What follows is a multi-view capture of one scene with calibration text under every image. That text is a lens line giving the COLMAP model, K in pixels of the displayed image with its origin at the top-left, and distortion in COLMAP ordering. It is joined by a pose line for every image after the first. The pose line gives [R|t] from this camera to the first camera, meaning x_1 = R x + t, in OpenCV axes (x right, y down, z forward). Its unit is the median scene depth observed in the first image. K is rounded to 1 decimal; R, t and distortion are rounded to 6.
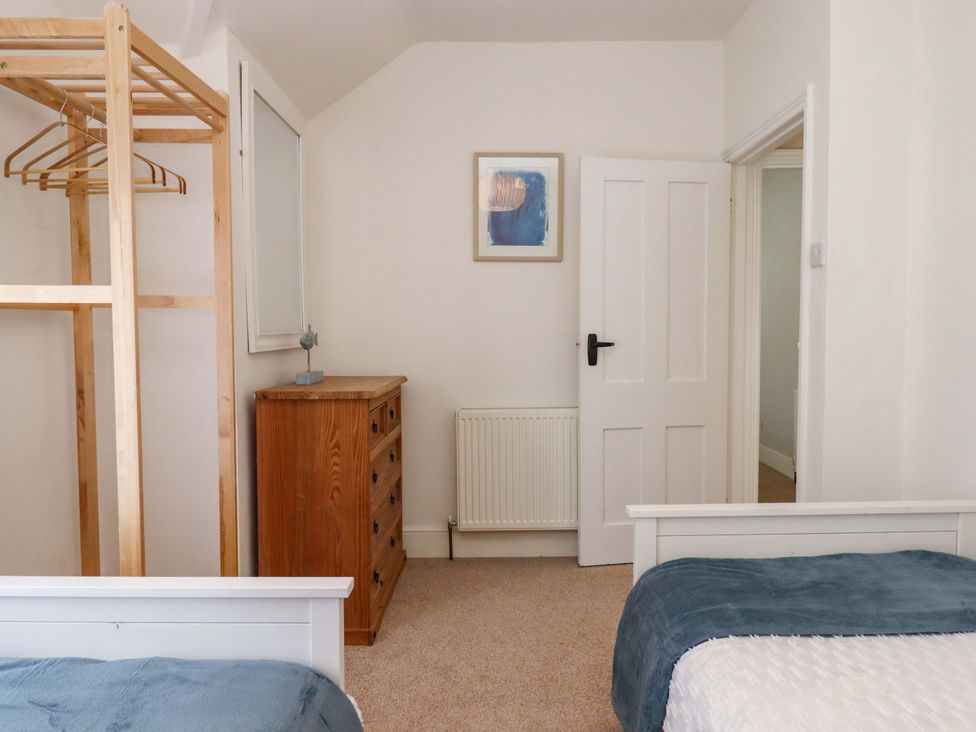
lens RADIAL K [[646.5, 0, 495.5], [0, 646.5, 361.6], [0, 0, 1]] dist [0.004611, -0.013753]
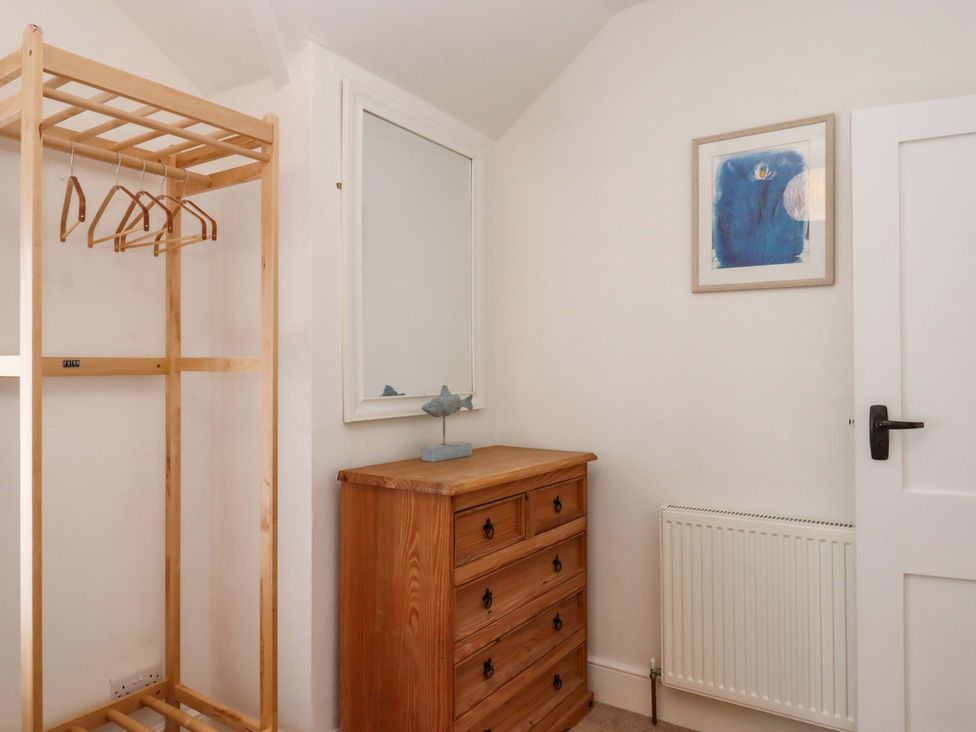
lens RADIAL K [[646.5, 0, 495.5], [0, 646.5, 361.6], [0, 0, 1]] dist [0.004611, -0.013753]
pose [[0.826093, -0.003565, -0.563522, 0.216390], [-0.029737, 0.998311, -0.049907, -0.048544], [0.562748, 0.057985, 0.824592, 0.367061]]
